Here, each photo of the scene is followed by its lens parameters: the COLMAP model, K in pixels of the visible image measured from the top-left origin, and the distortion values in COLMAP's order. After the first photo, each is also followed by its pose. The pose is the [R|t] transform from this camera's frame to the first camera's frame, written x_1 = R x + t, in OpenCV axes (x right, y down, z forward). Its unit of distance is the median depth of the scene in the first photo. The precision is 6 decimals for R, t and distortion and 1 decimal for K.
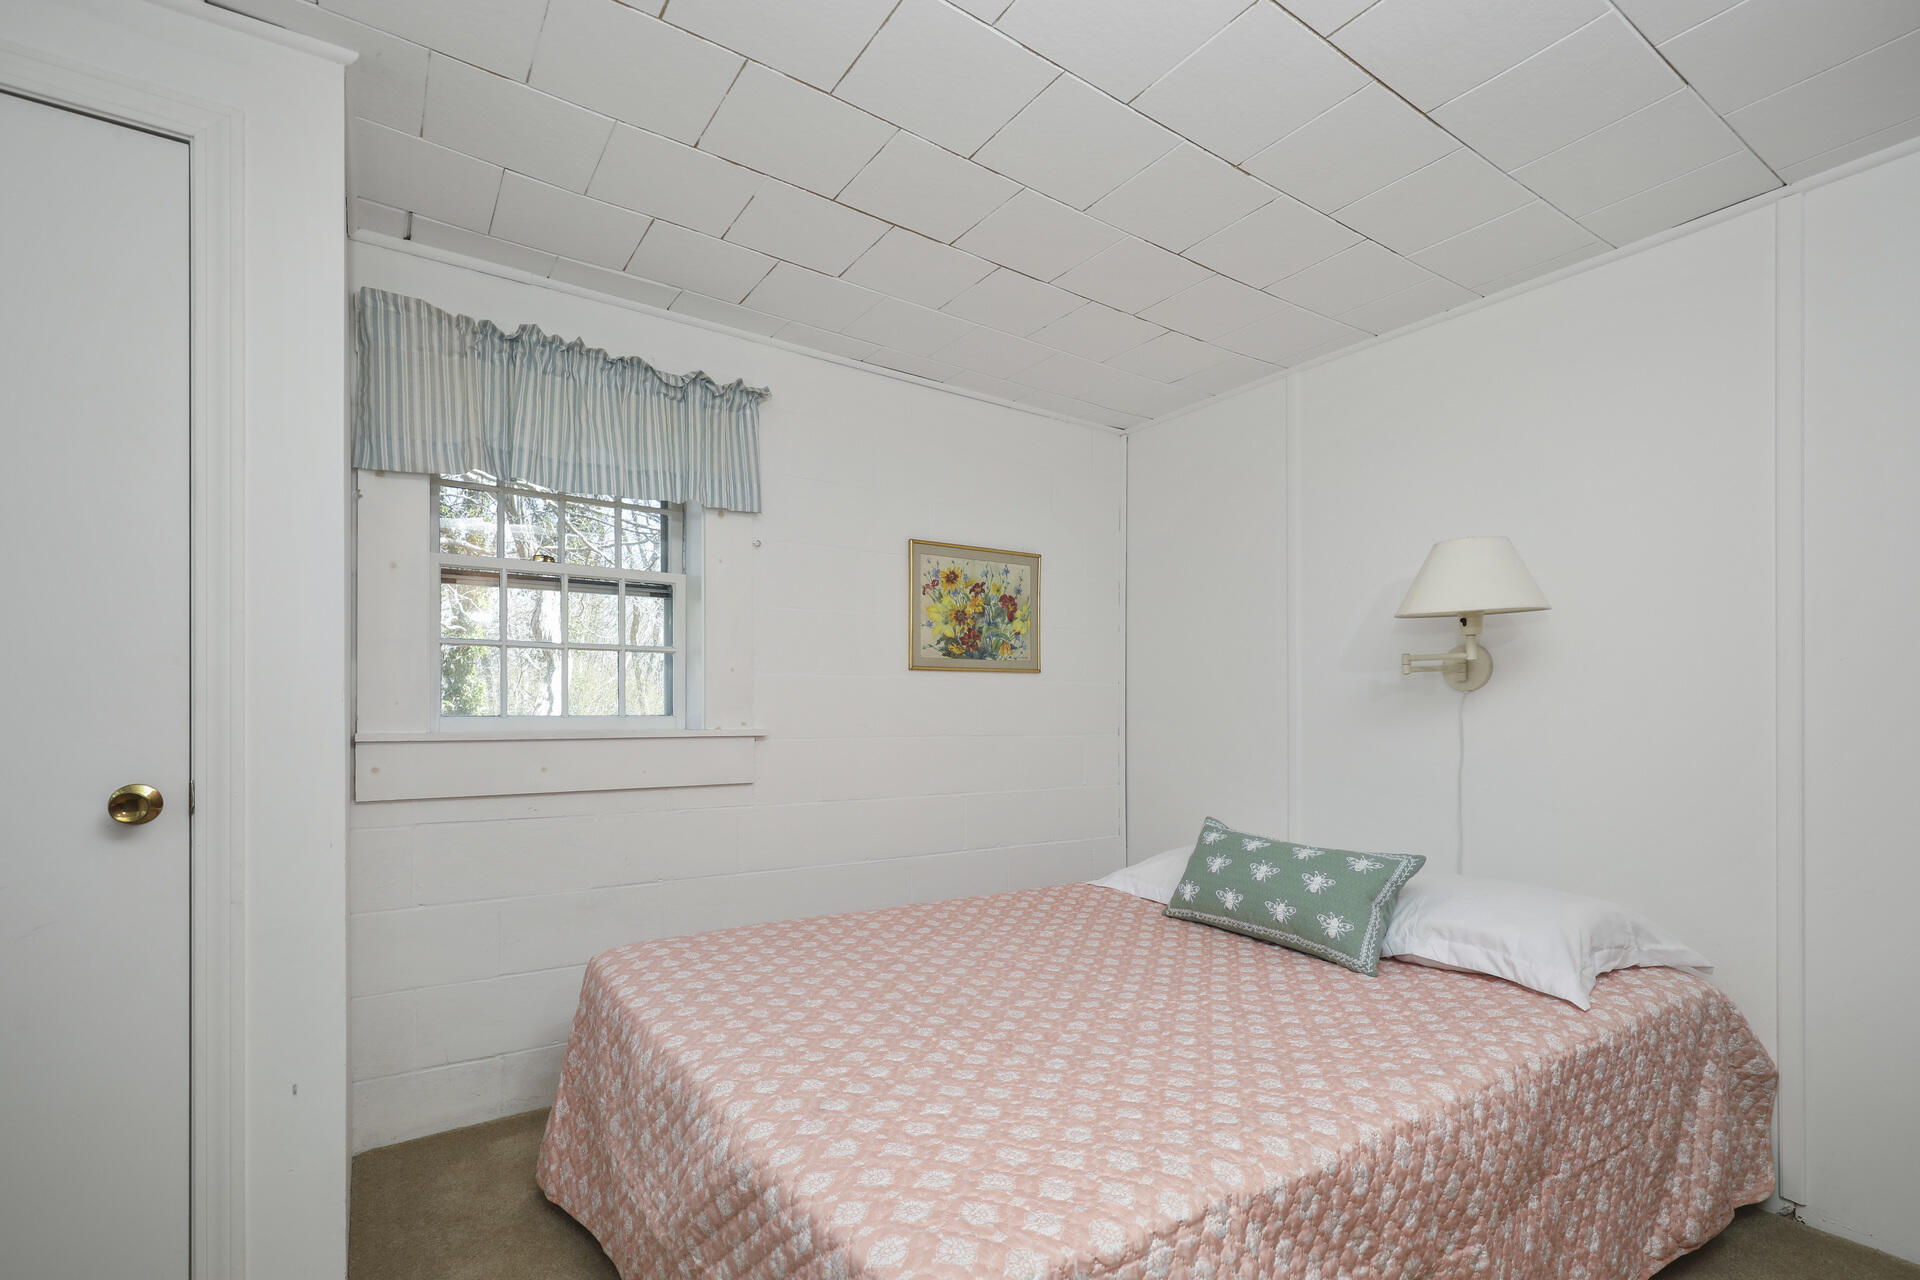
lens RADIAL K [[909.2, 0, 956.7], [0, 909.2, 717.0], [0, 0, 1]] dist [0.011220, 0.000089]
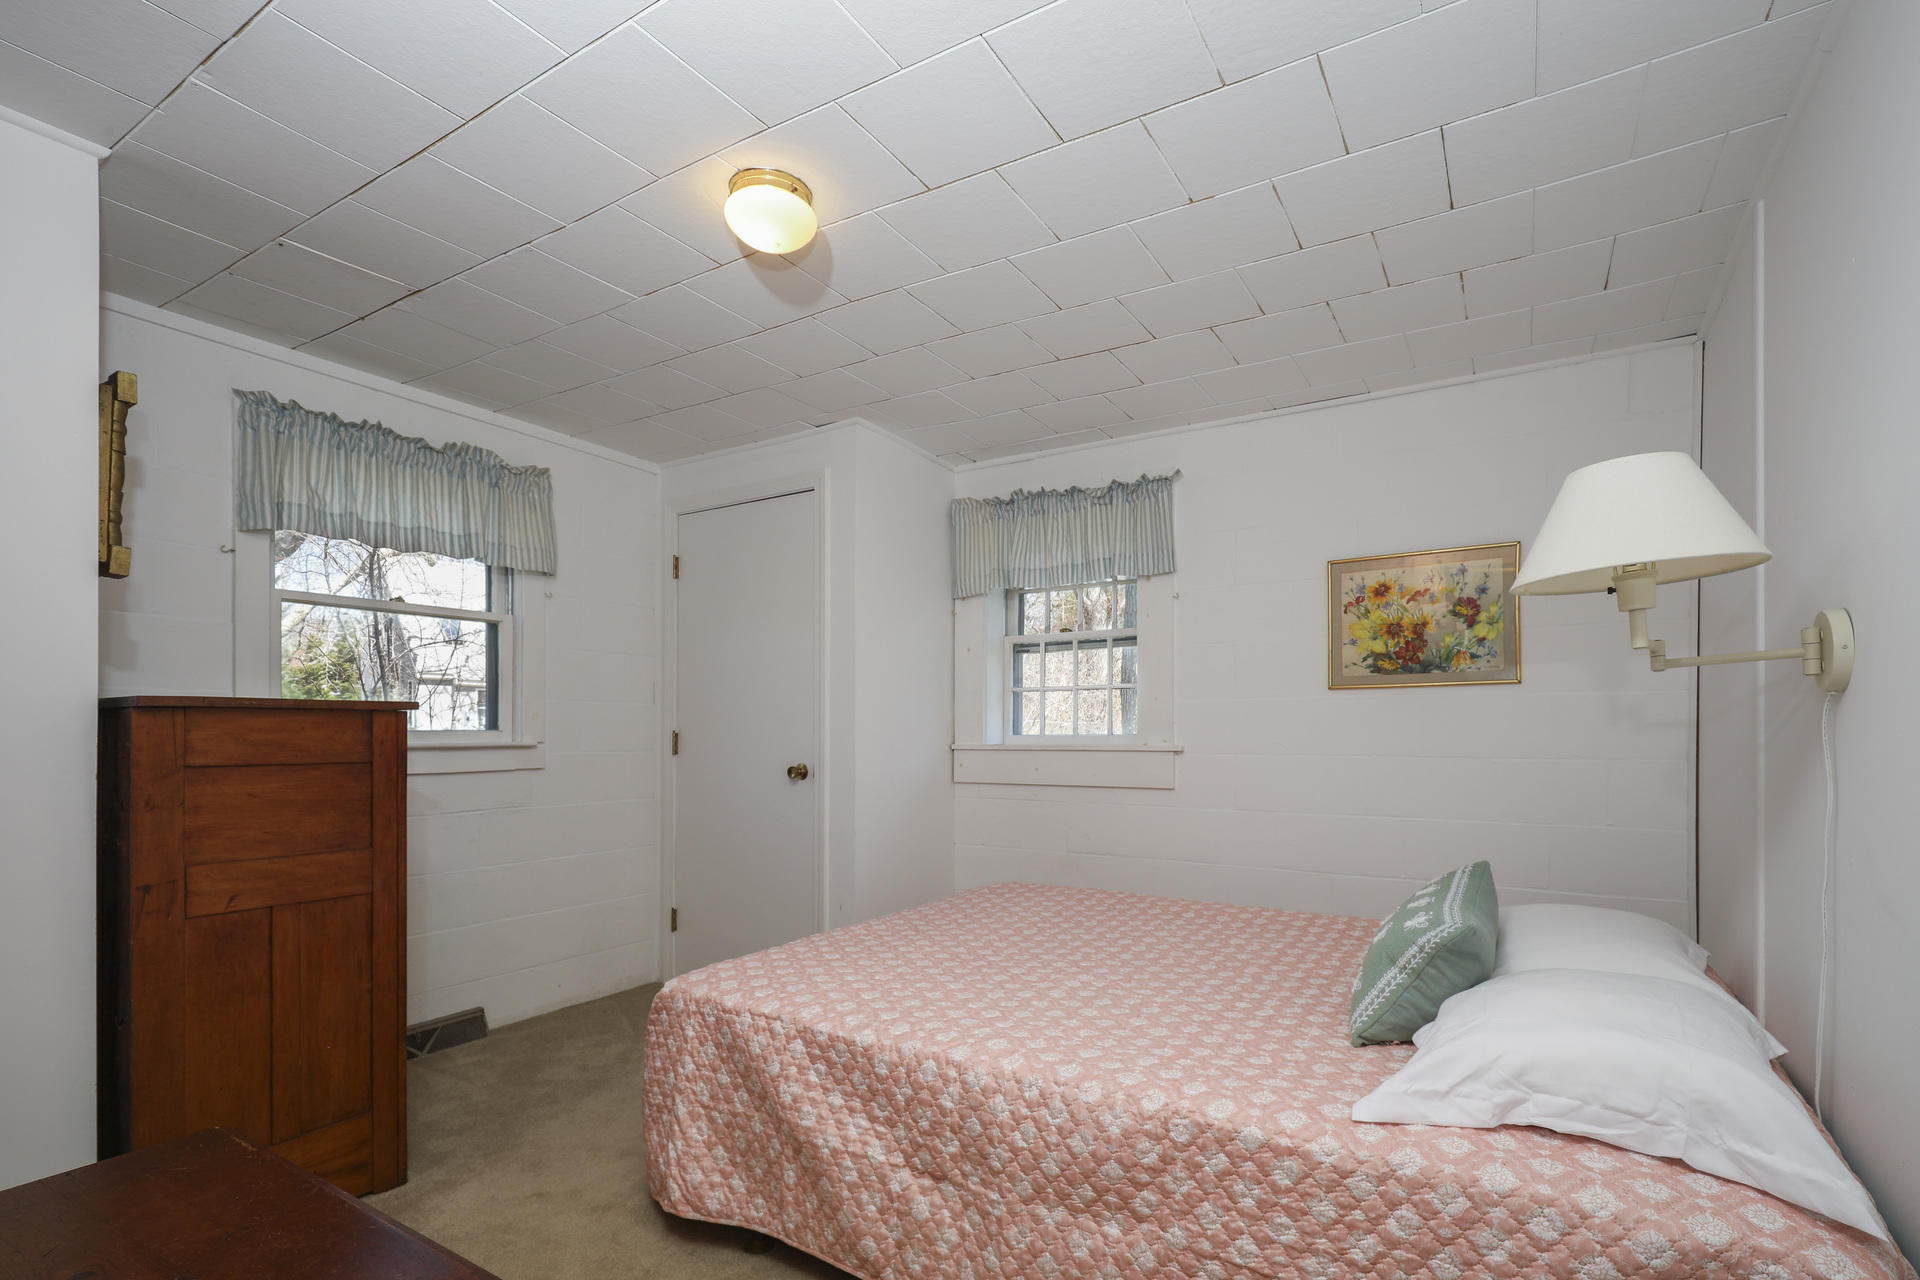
lens RADIAL K [[884.3, 0, 968.9], [0, 884.3, 741.7], [0, 0, 1]] dist [-0.000331, 0.000068]
pose [[0.397003, 0.005932, -0.917798, 0.688355], [-0.001344, 0.999982, 0.005882, 0.001399], [0.917816, -0.001101, 0.397004, 0.231960]]
